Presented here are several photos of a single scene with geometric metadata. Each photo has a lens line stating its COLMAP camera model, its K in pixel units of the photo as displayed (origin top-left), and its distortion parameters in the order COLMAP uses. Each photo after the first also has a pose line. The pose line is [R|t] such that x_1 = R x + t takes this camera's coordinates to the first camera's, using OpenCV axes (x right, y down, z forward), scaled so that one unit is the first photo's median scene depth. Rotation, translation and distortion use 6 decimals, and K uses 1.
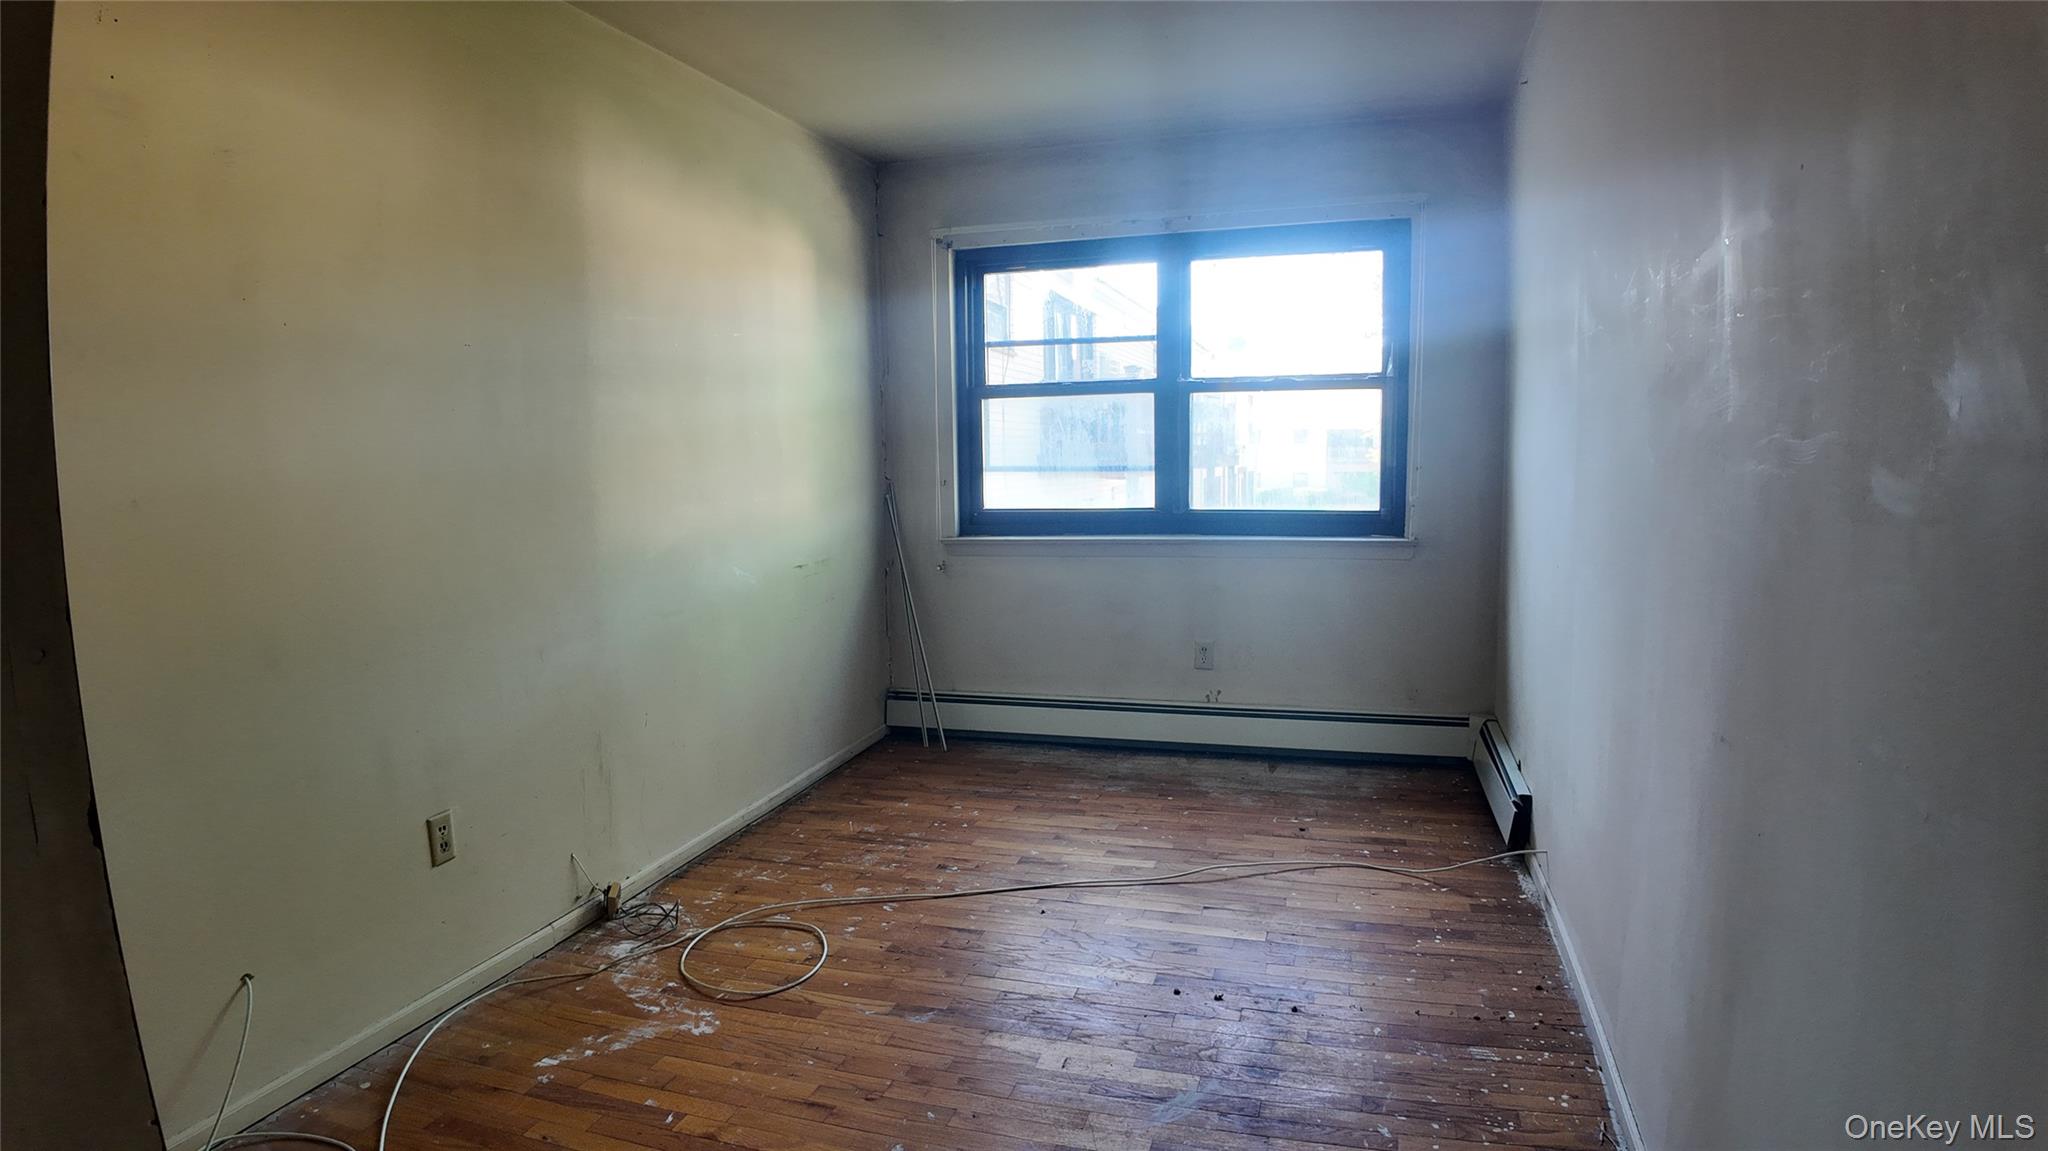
lens RADIAL K [[1282.7, 0, 1027.3], [0, 1282.7, 575.8], [0, 0, 1]] dist [0.050331, -0.040010]
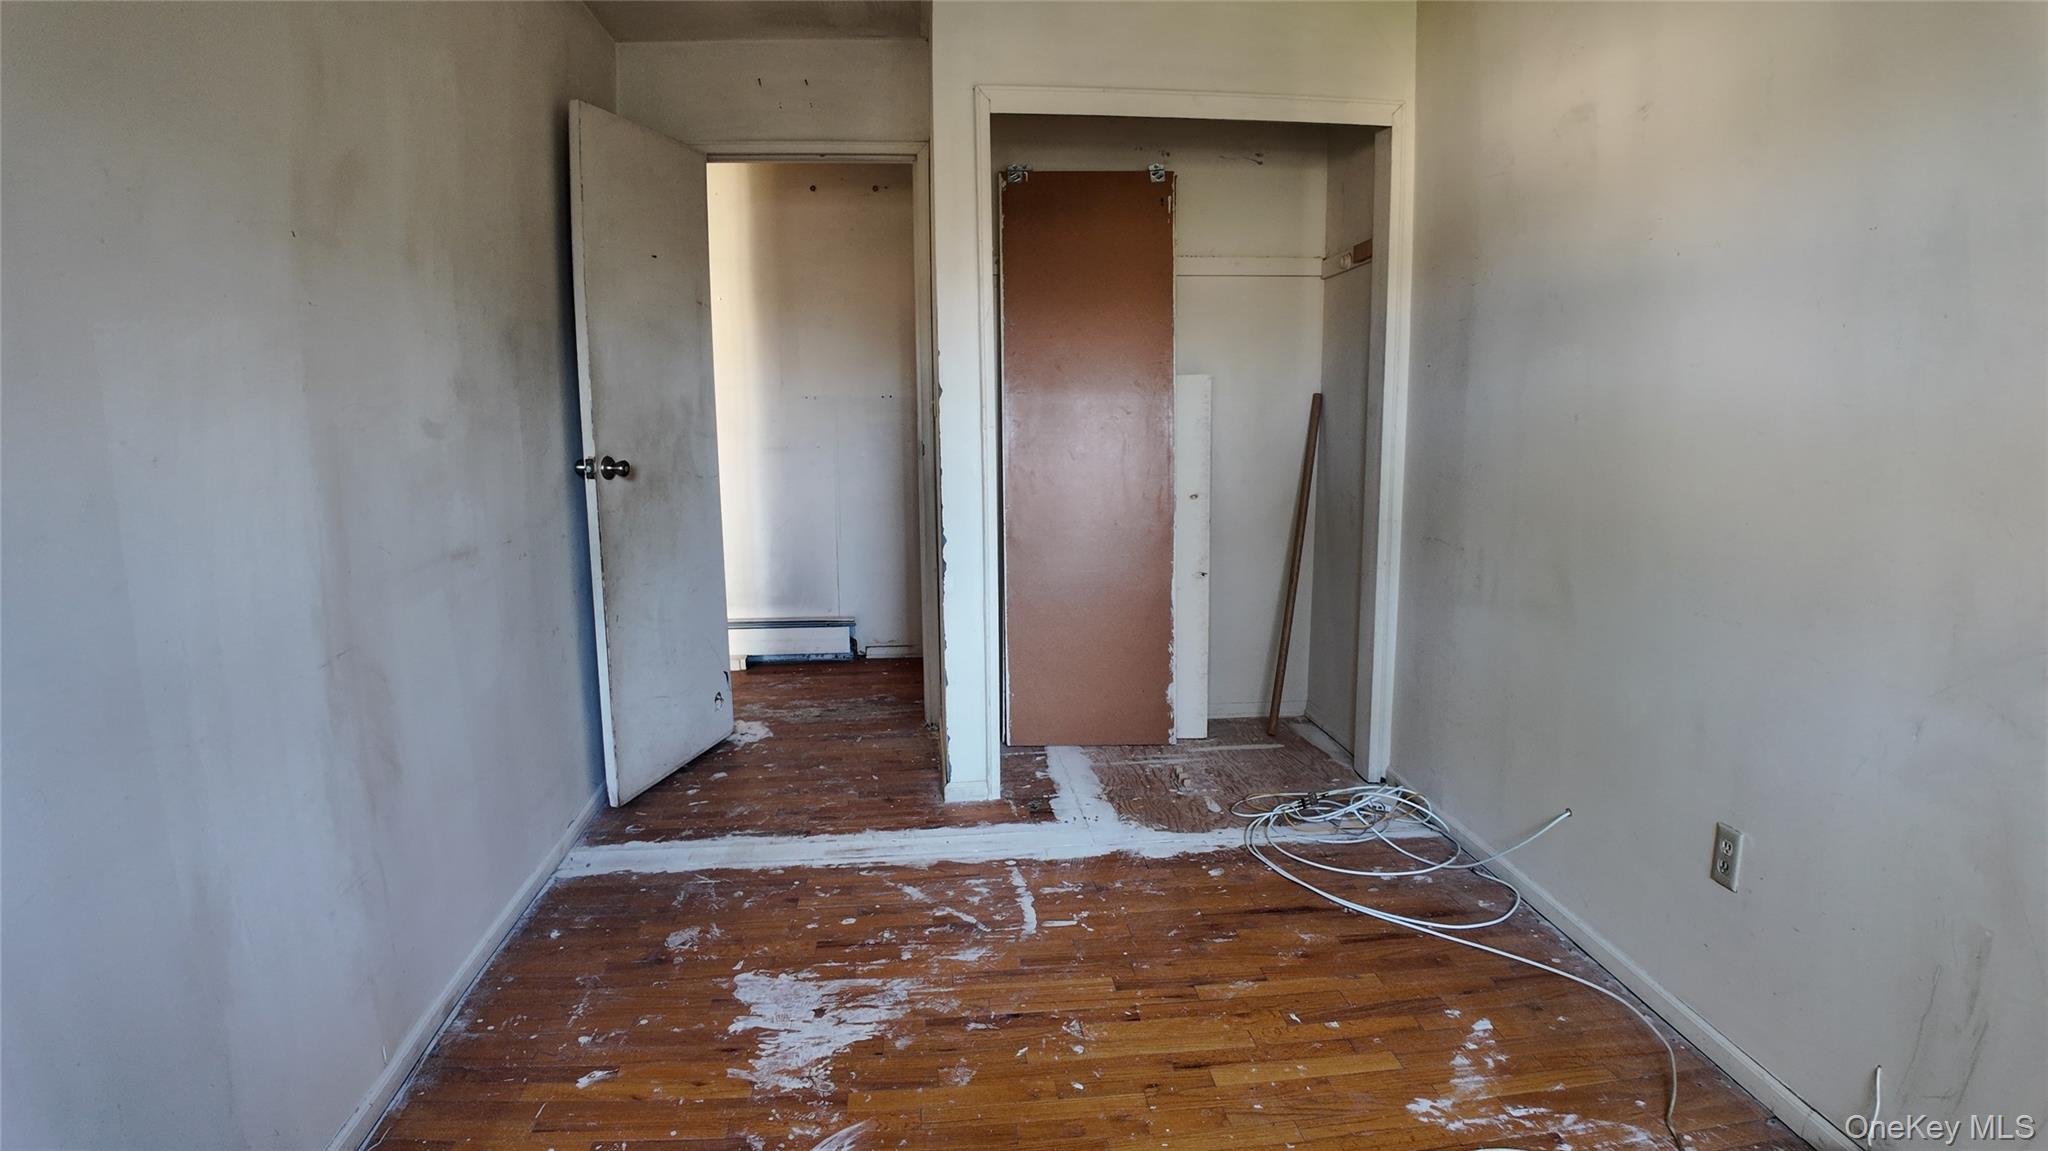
lens RADIAL K [[1282.7, 0, 1032.4], [0, 1282.7, 573.0], [0, 0, 1]] dist [0.050331, -0.040010]
pose [[-0.918900, 0.077376, -0.386828, 0.264262], [-0.037164, 0.959235, 0.280155, -0.188422], [0.392736, 0.271810, -0.878566, 1.564485]]
